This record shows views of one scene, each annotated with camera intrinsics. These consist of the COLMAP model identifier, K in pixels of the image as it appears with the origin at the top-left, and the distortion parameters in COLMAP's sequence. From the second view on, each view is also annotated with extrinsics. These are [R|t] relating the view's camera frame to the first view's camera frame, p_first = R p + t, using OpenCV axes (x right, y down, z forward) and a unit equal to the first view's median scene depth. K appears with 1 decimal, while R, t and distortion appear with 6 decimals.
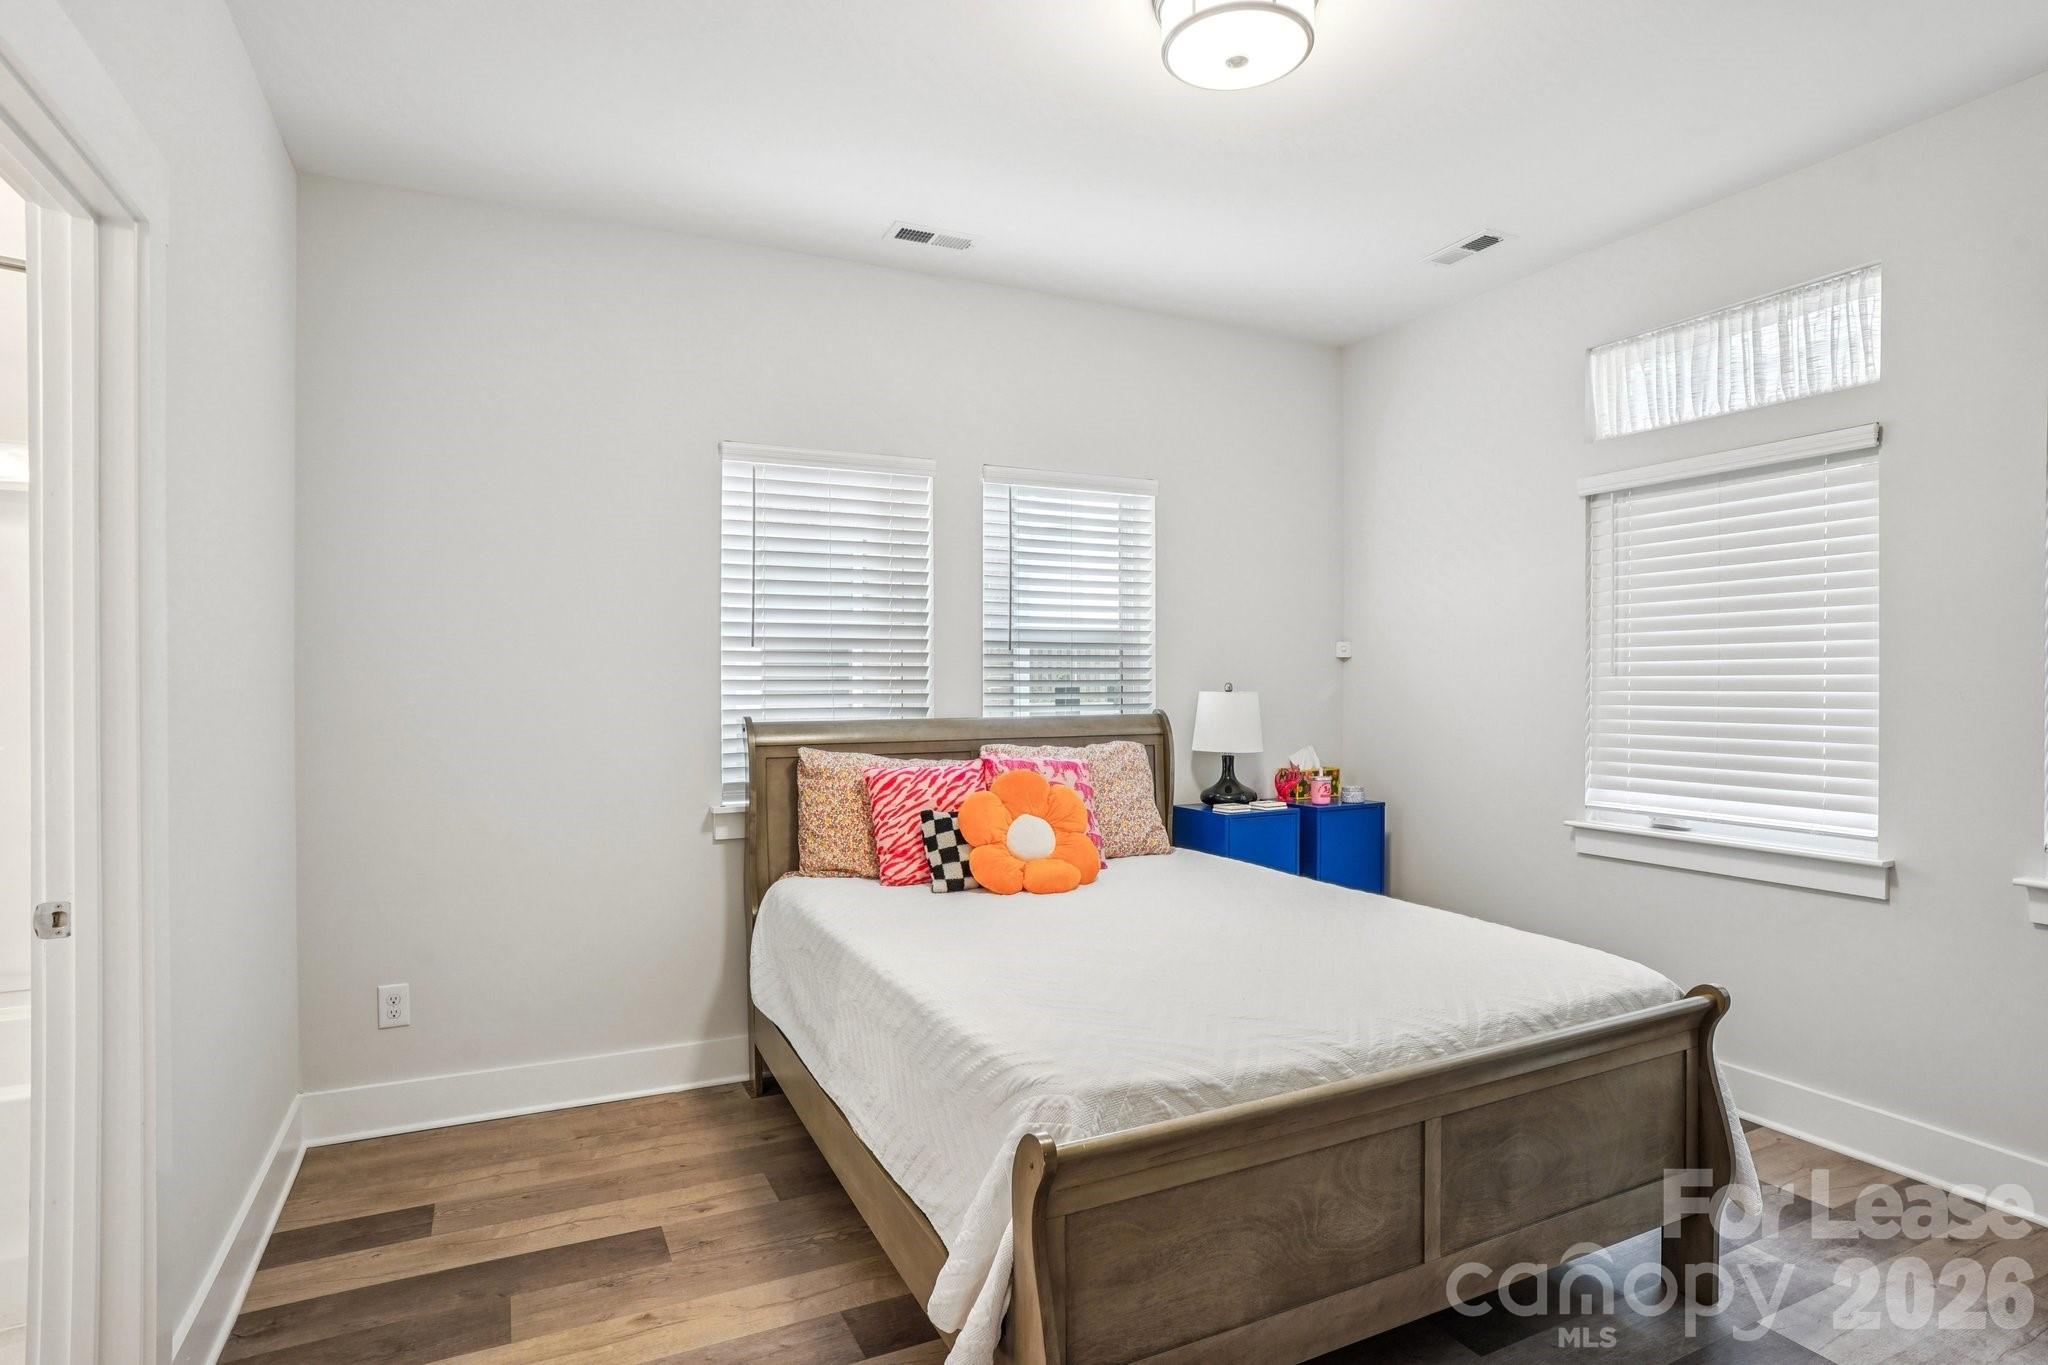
lens RADIAL K [[1092.4, 0, 1024.0], [0, 1092.4, 682.5], [0, 0, 1]] dist [-0.053213, 0.048694]
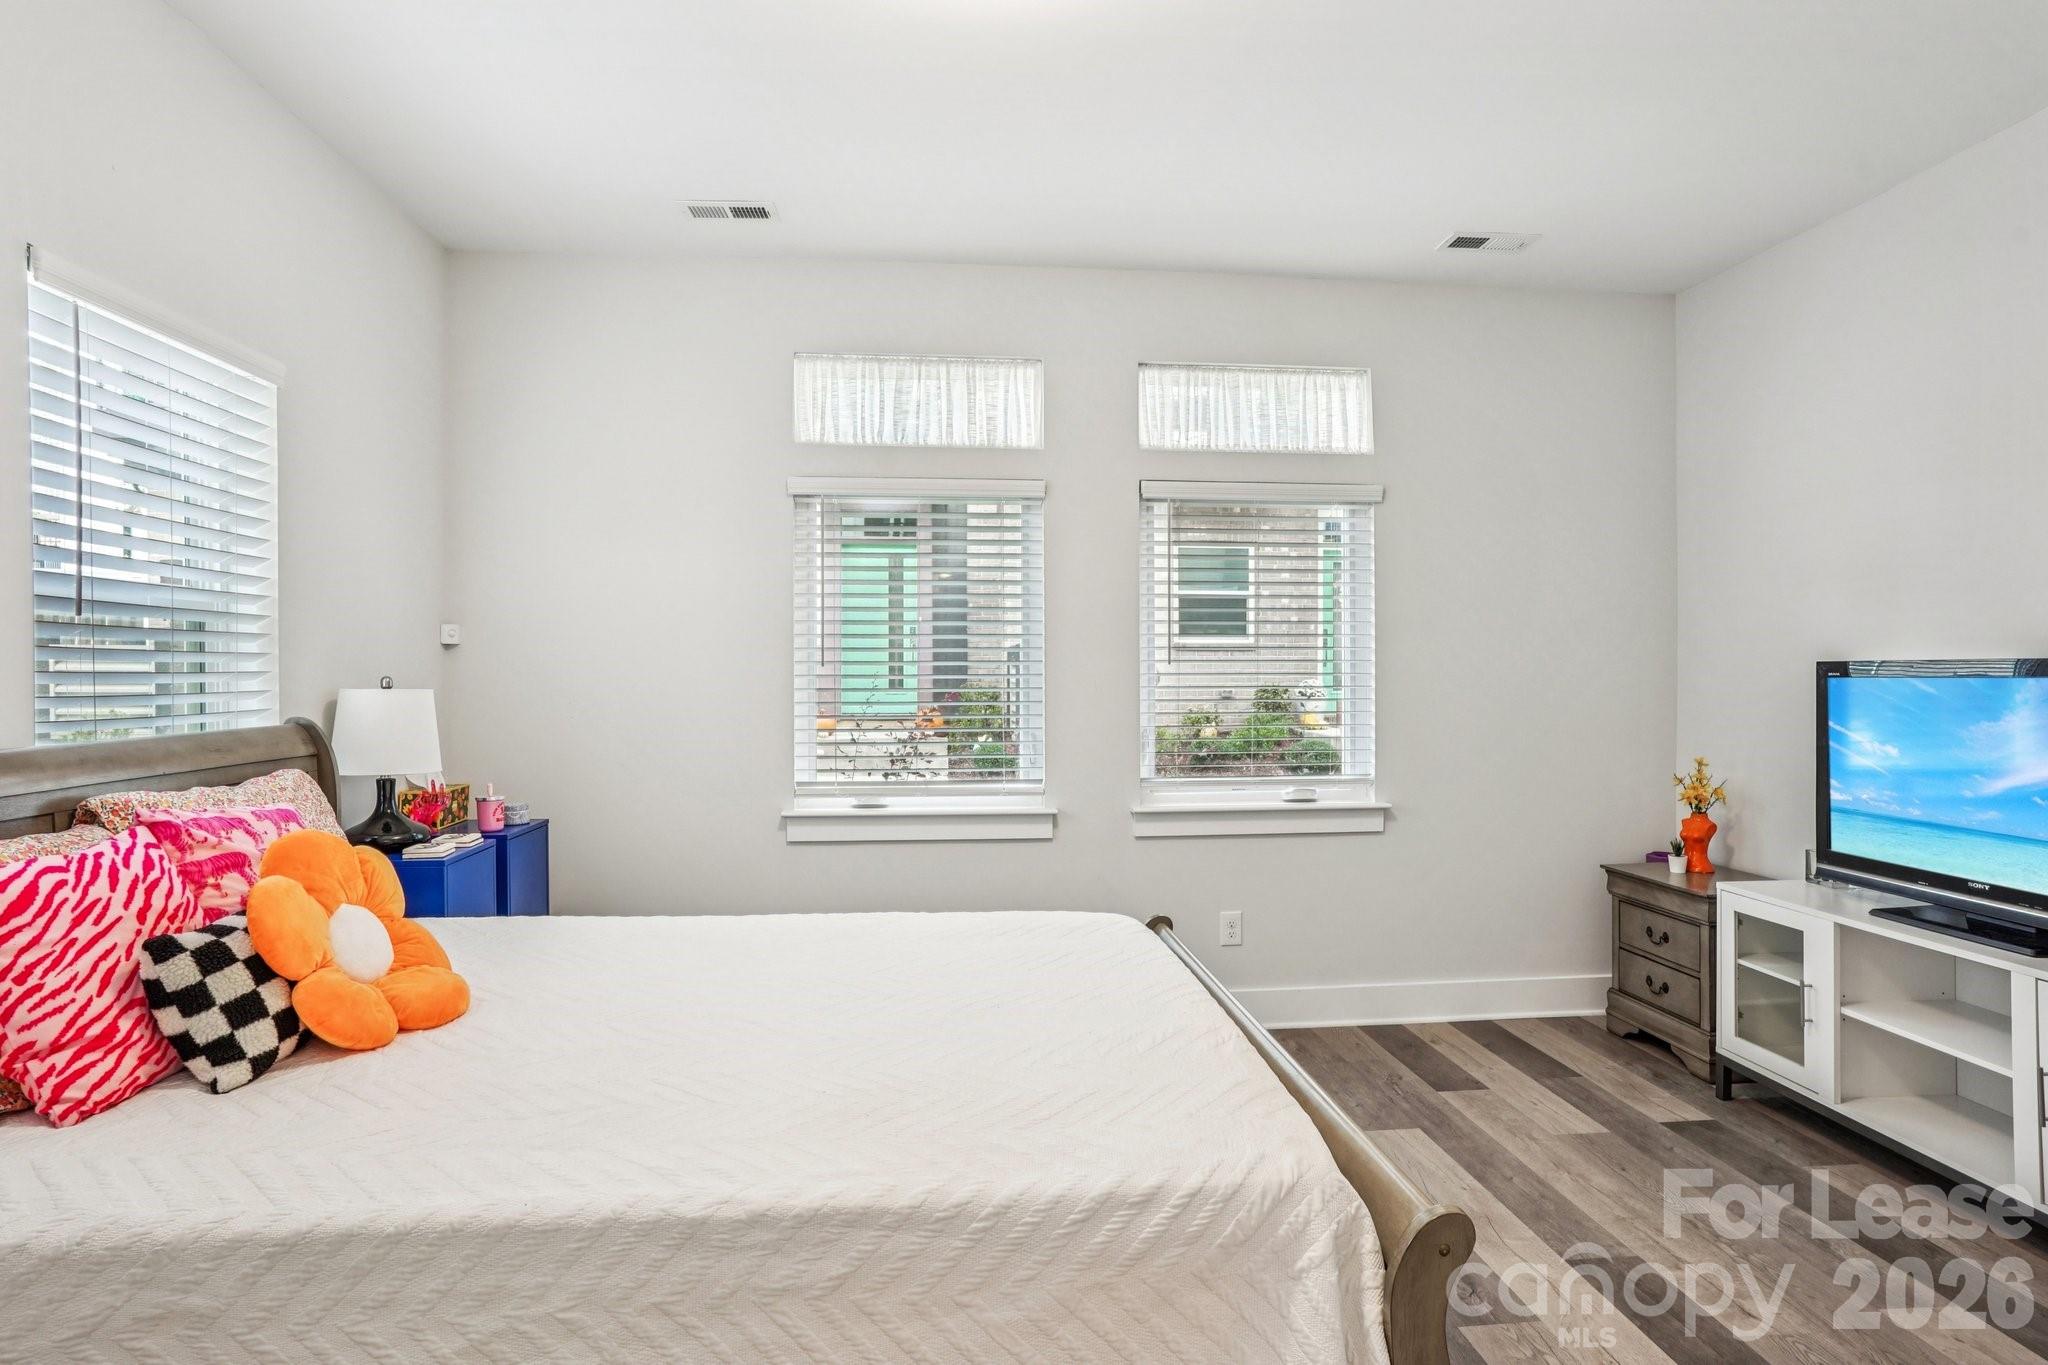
lens RADIAL K [[1092.4, 0, 1024.0], [0, 1092.4, 682.5], [0, 0, 1]] dist [-0.053213, 0.048694]
pose [[0.356243, -0.007086, 0.934366, -0.399976], [0.000858, 0.999973, 0.007257, -0.000646], [-0.934393, -0.001784, 0.356240, 0.457128]]
